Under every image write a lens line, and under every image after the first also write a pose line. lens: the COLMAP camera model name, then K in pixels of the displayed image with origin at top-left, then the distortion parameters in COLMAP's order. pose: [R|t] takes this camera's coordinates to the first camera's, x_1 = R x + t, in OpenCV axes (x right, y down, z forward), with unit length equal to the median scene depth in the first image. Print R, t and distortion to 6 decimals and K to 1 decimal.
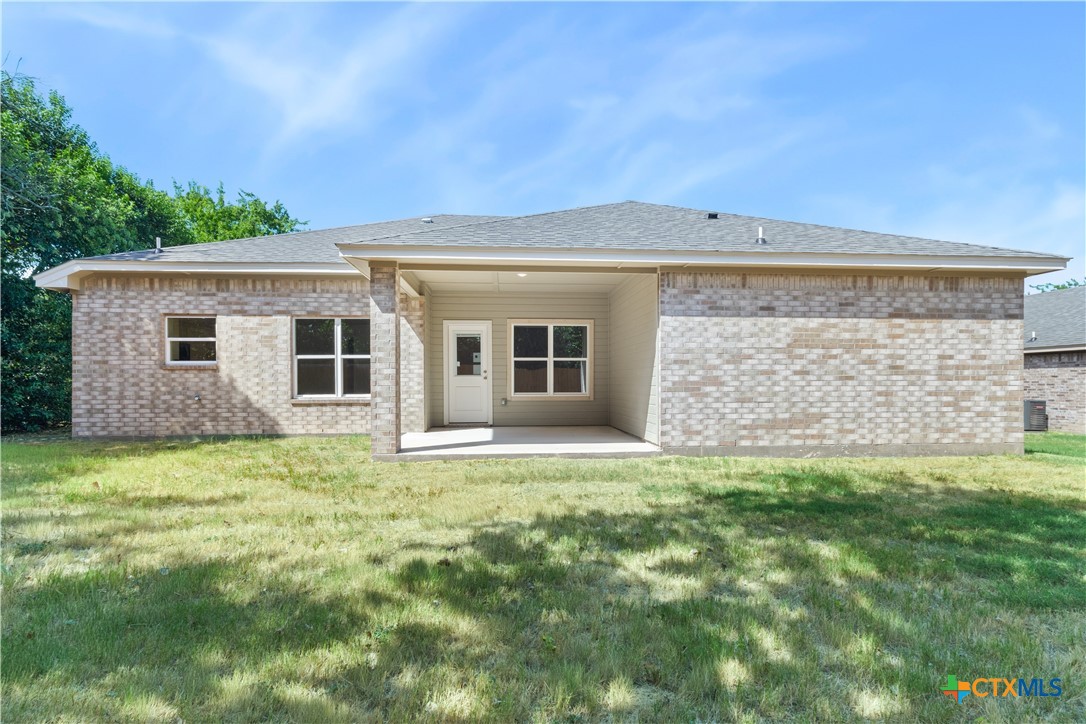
lens RADIAL K [[504.9, 0, 537.1], [0, 504.9, 380.7], [0, 0, 1]] dist [0.003516, 0.001266]
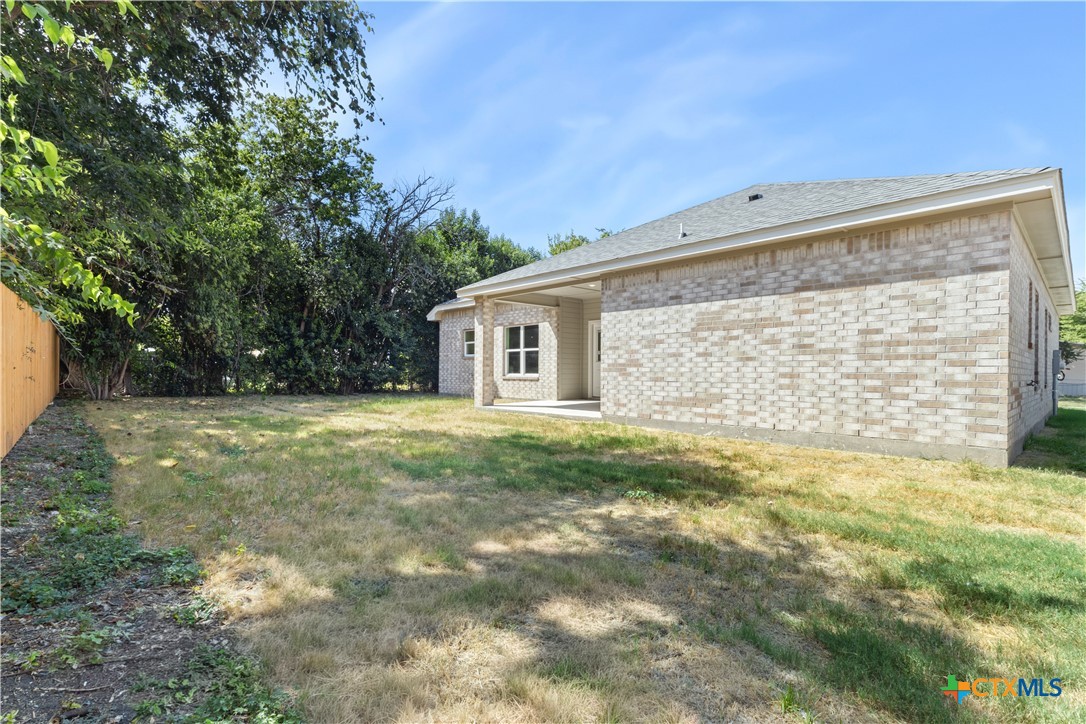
lens RADIAL K [[504.9, 0, 540.4], [0, 504.9, 366.5], [0, 0, 1]] dist [0.003516, 0.001266]
pose [[0.620062, -0.002146, -0.784550, 1.122208], [0.000818, 0.999997, -0.002089, 0.010960], [0.784553, 0.000654, 0.620062, 0.076773]]
